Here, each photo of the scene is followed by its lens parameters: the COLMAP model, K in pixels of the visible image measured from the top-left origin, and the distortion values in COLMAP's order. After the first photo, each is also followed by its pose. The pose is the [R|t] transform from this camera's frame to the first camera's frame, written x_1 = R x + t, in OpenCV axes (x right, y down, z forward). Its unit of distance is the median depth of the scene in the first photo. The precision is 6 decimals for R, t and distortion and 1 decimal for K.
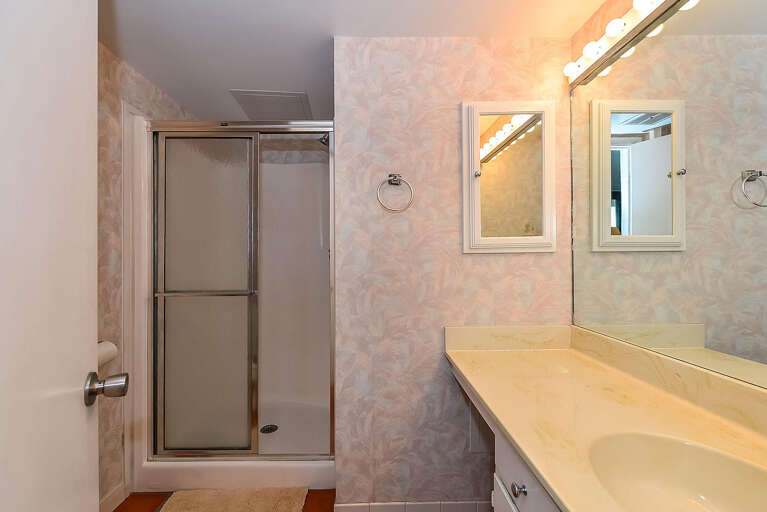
lens RADIAL K [[307.5, 0, 382.5], [0, 307.5, 257.6], [0, 0, 1]] dist [-0.007344, 0.000089]
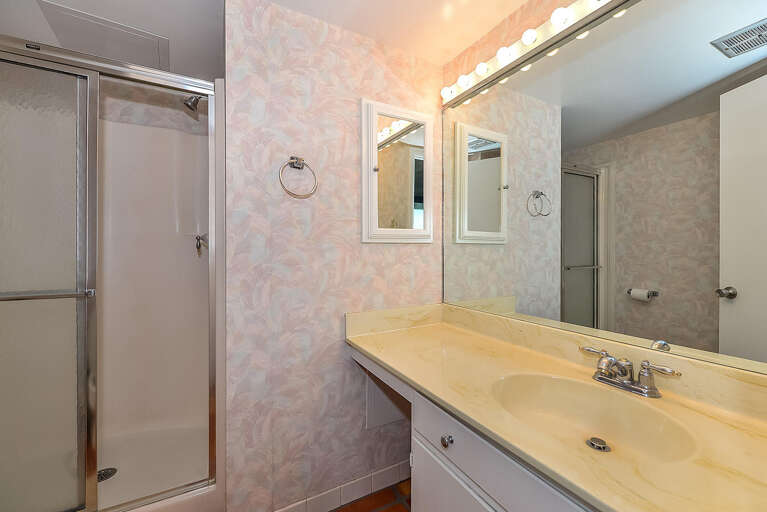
lens RADIAL K [[306.6, 0, 384.1], [0, 306.6, 254.0], [0, 0, 1]] dist [-0.008696, 0.000236]
pose [[0.877154, 0.001317, 0.480208, -0.172618], [-0.005546, 0.999957, 0.007388, 0.016605], [-0.480178, -0.009143, 0.877124, 0.044215]]
